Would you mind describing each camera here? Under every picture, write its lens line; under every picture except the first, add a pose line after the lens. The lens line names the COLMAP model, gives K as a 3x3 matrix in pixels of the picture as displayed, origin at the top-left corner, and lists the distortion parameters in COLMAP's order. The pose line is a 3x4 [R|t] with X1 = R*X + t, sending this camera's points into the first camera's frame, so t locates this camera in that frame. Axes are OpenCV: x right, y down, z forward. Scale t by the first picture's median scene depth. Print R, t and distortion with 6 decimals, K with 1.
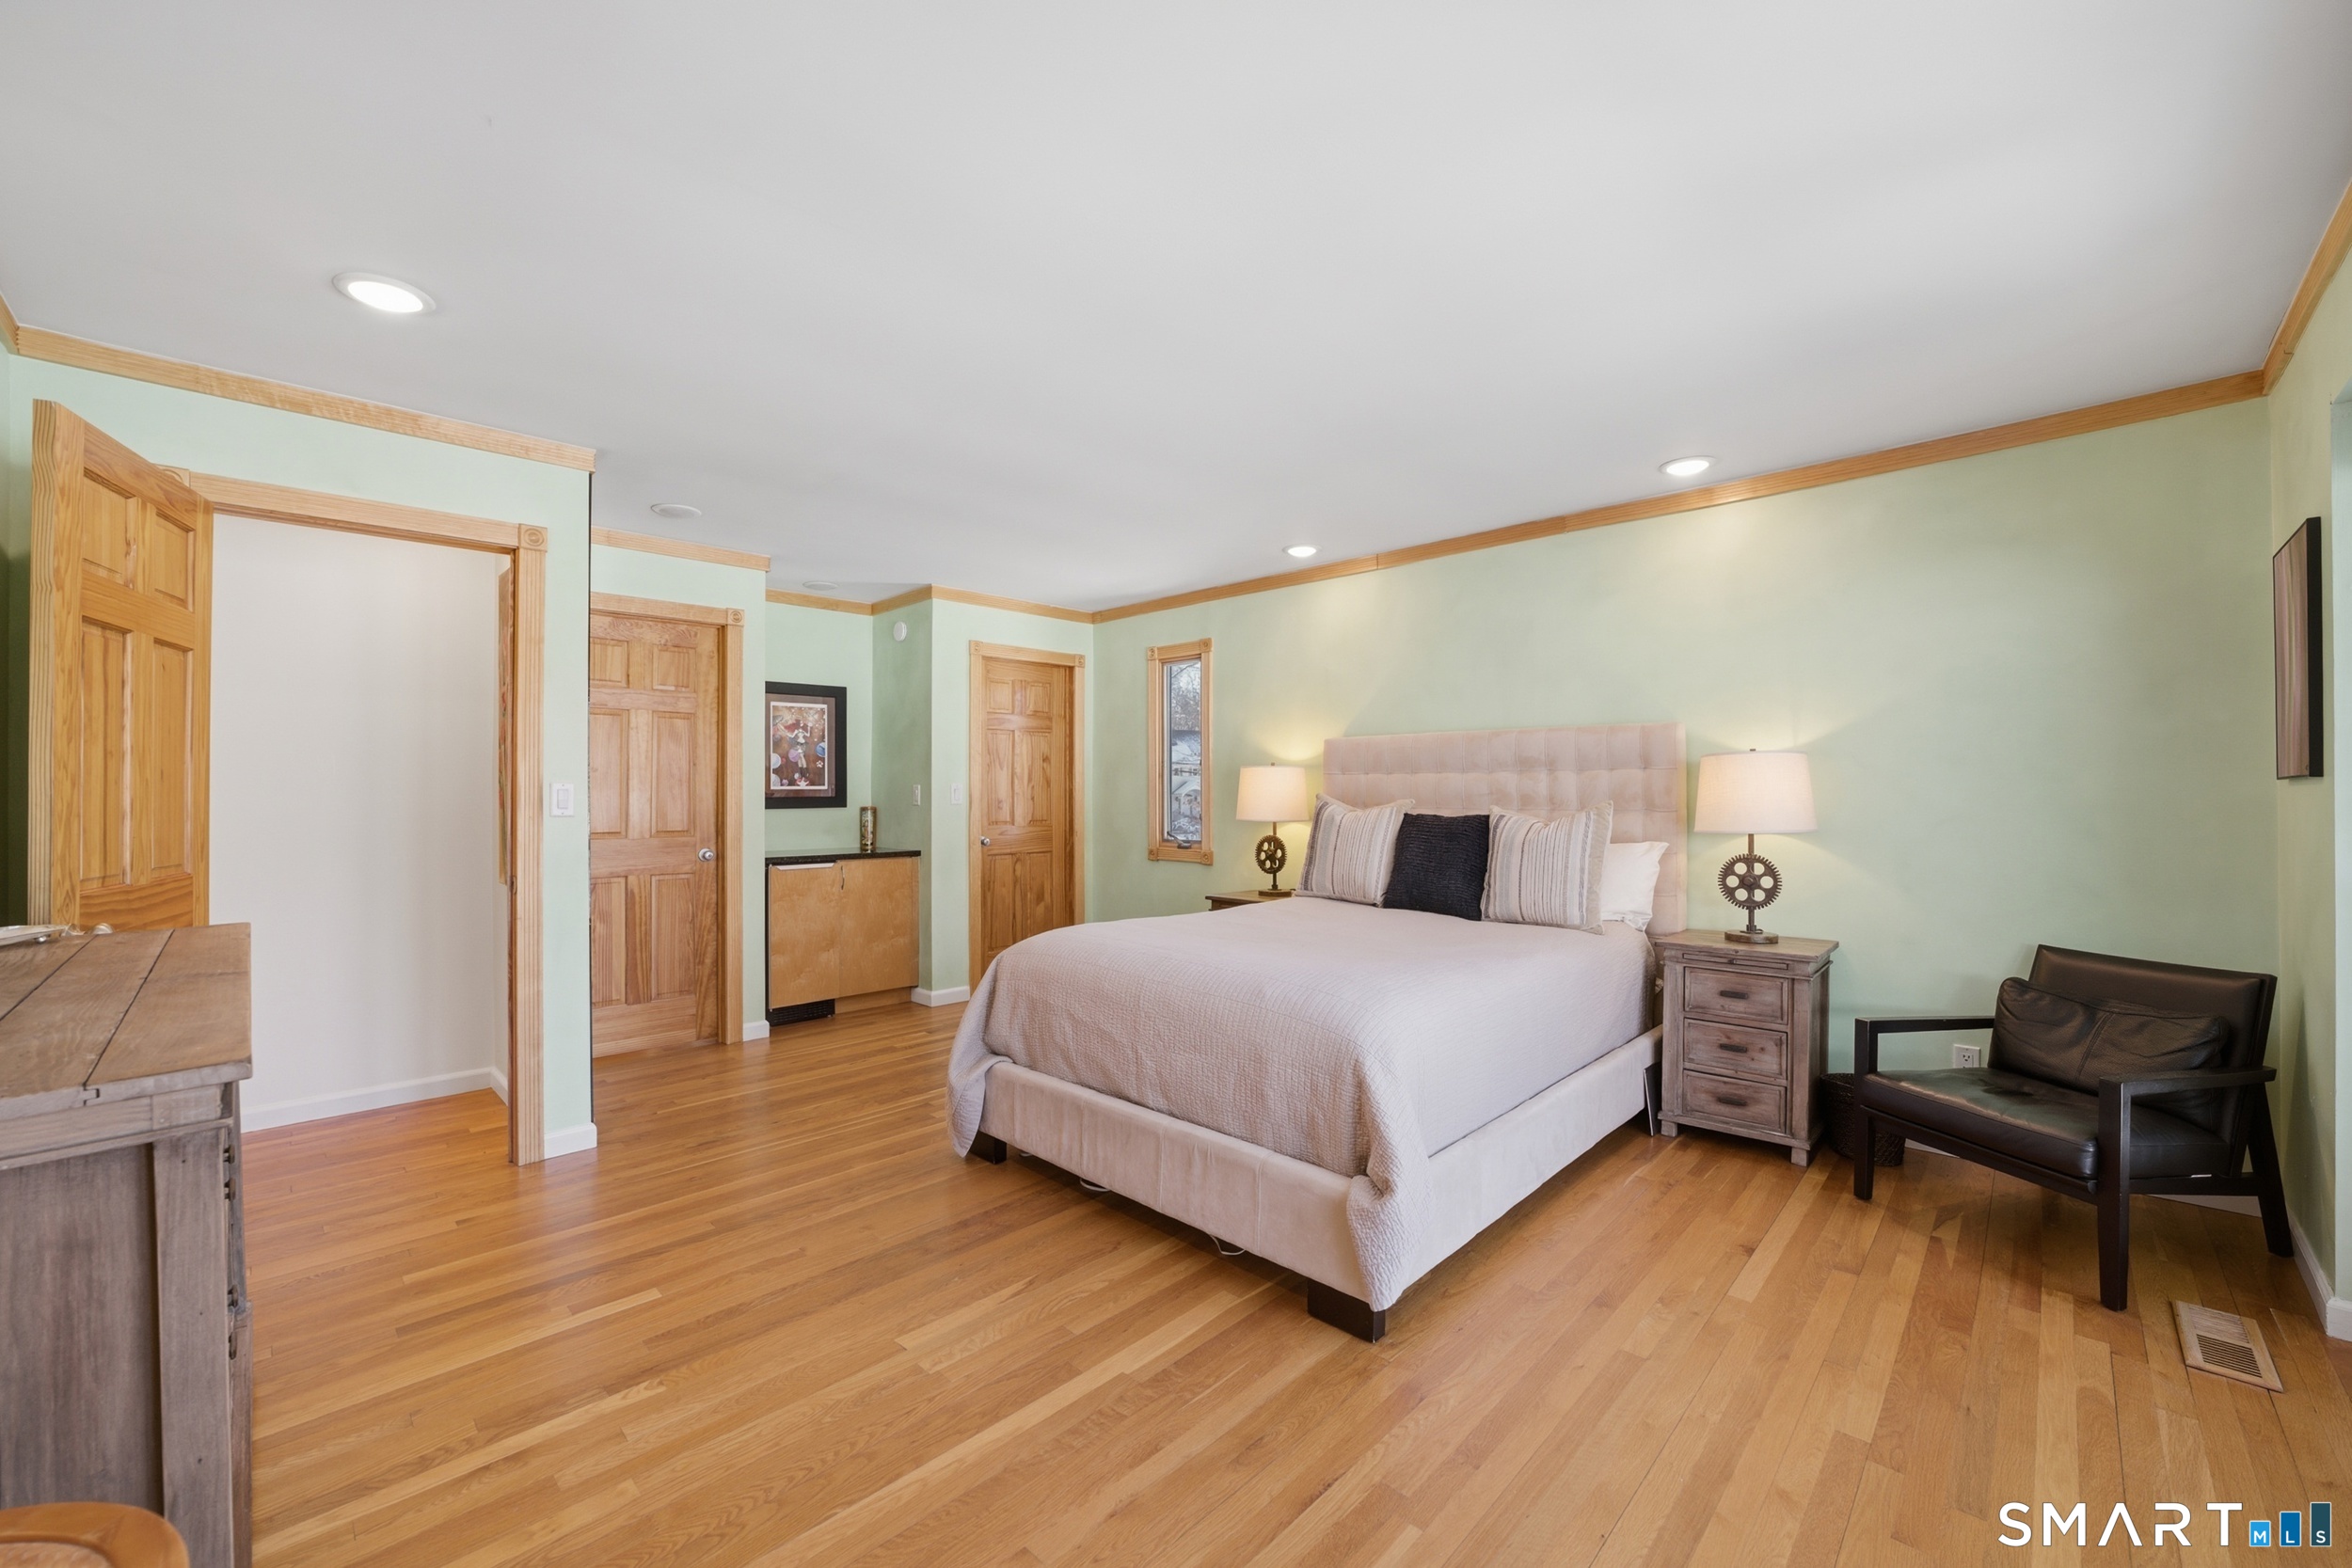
lens RADIAL K [[931.9, 0, 1192.6], [0, 931.9, 793.1], [0, 0, 1]] dist [-0.023235, 0.000092]
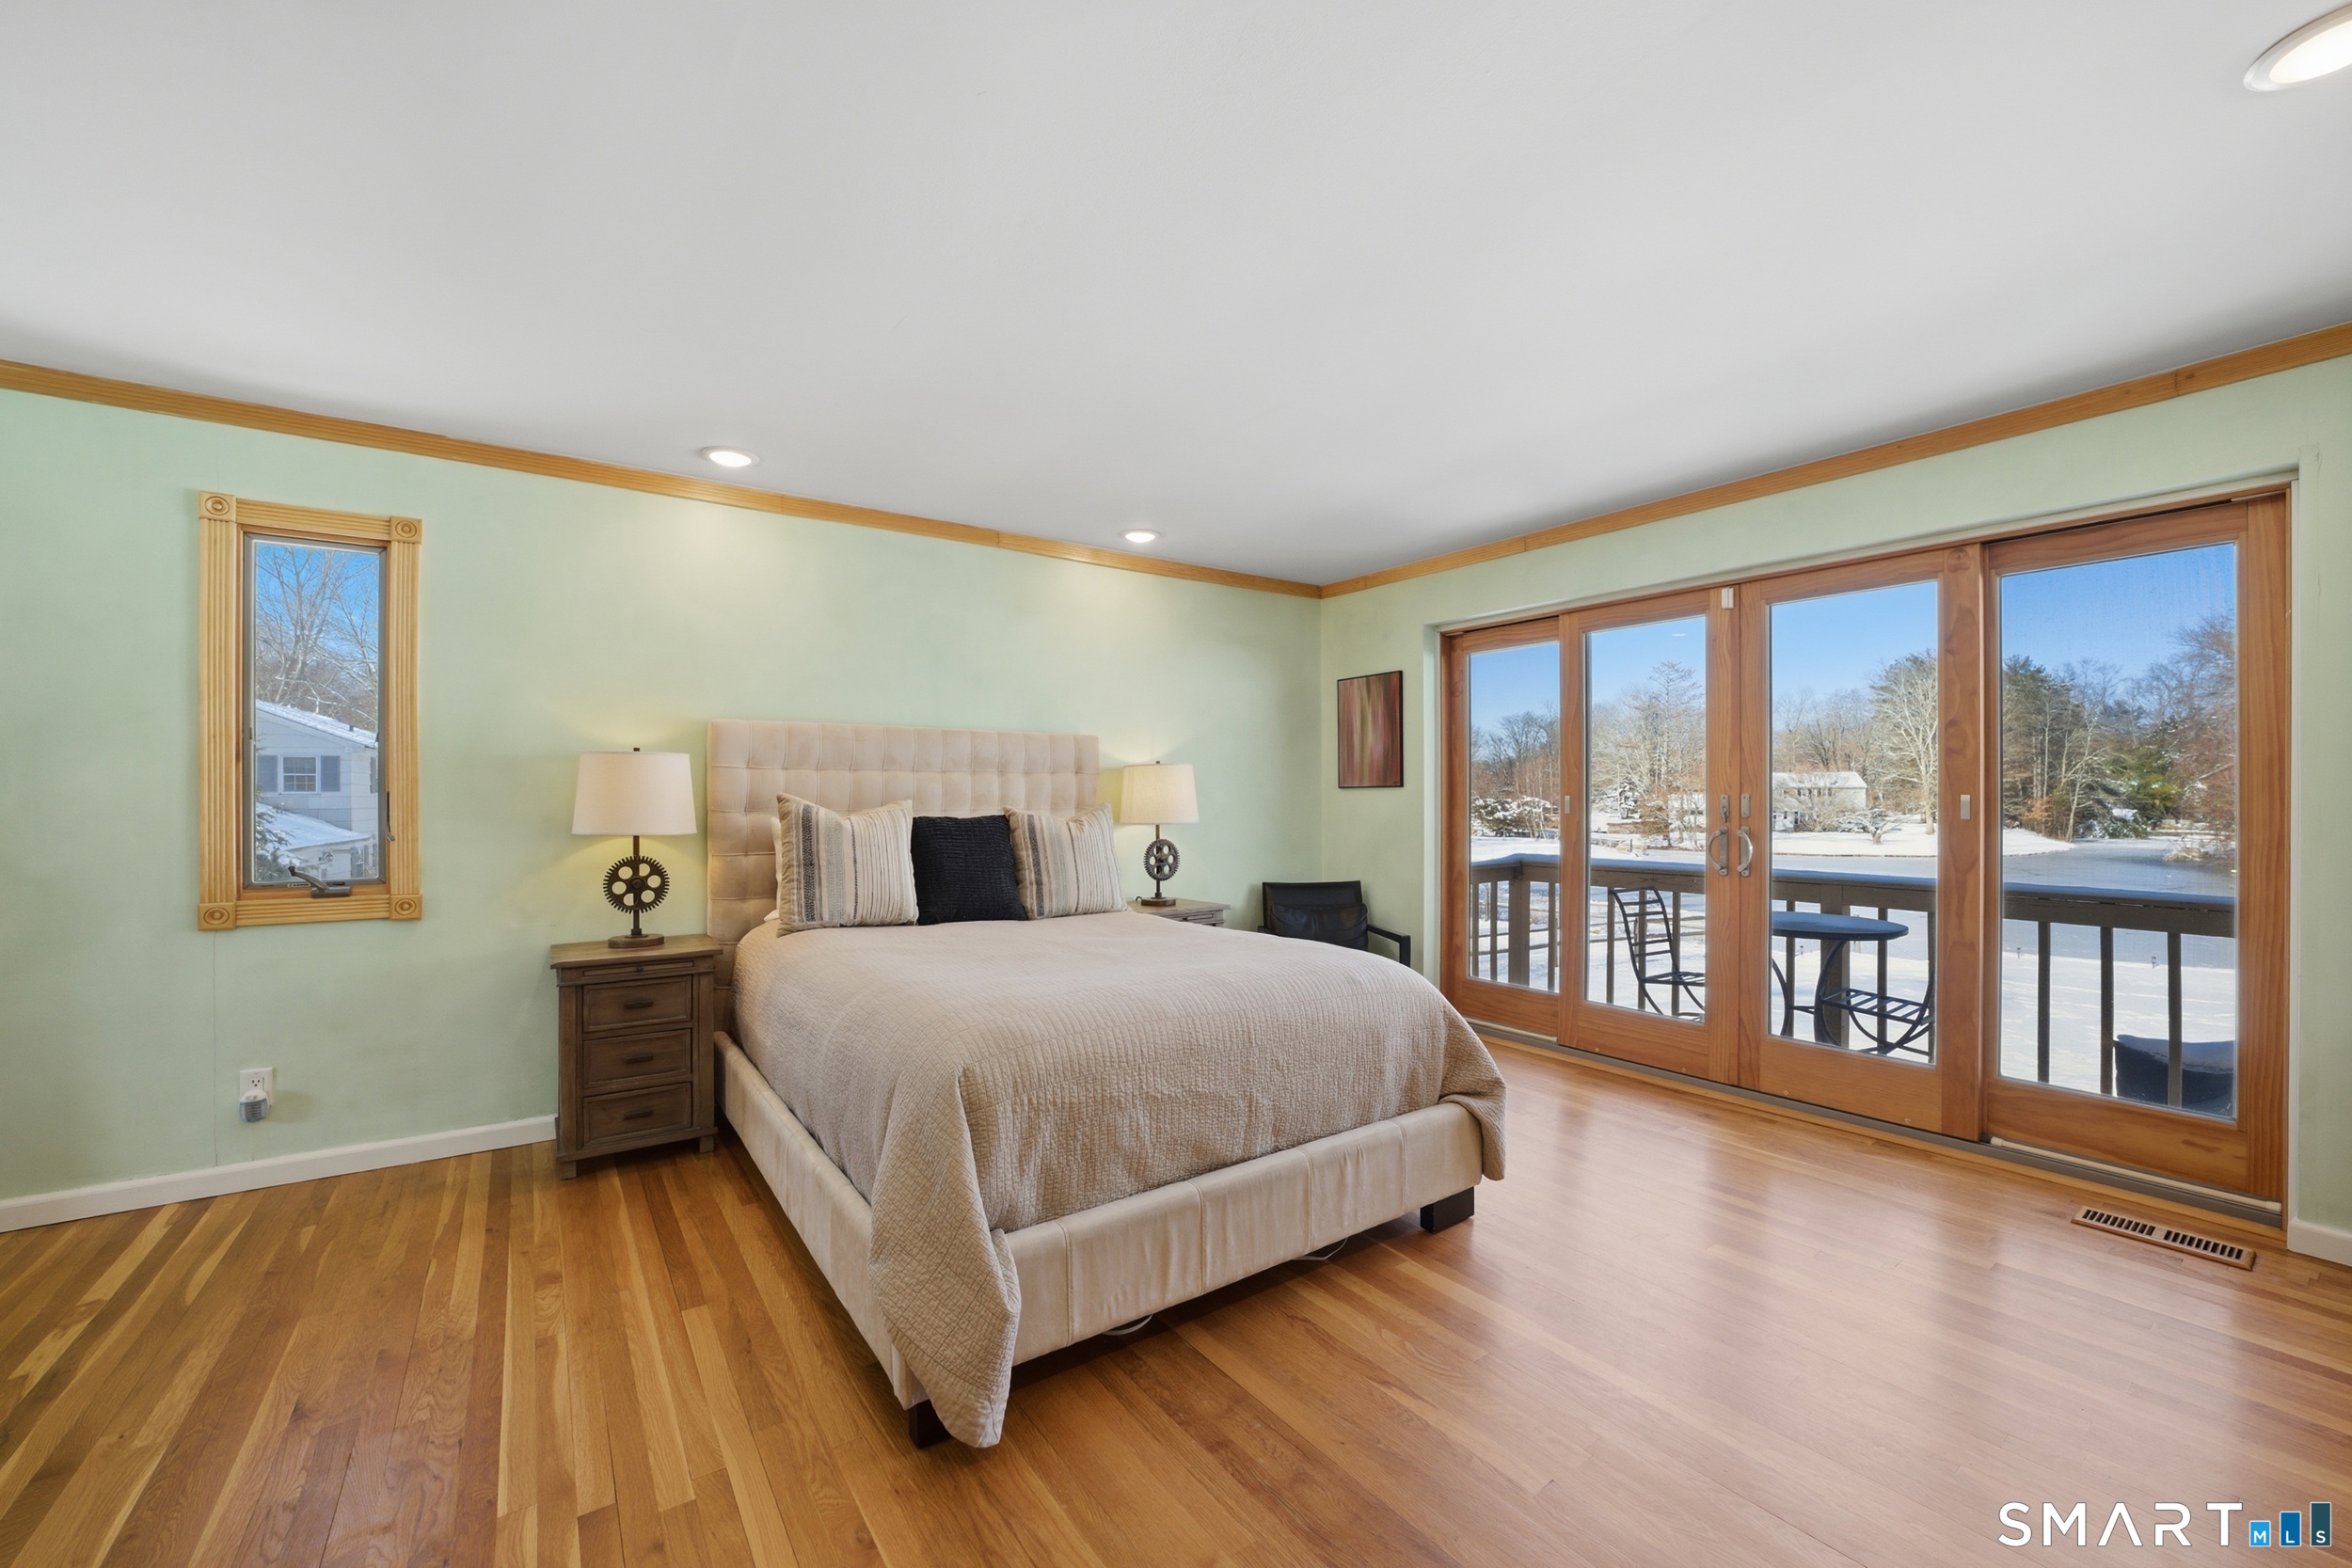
lens RADIAL K [[928.5, 0, 1176.0], [0, 928.5, 784.0], [0, 0, 1]] dist [0.009149, -0.000008]
pose [[0.174166, 0.014326, 0.984612, -0.652056], [-0.004387, 0.999896, -0.013772, 0.002262], [-0.984707, -0.001921, 0.174210, 0.655984]]
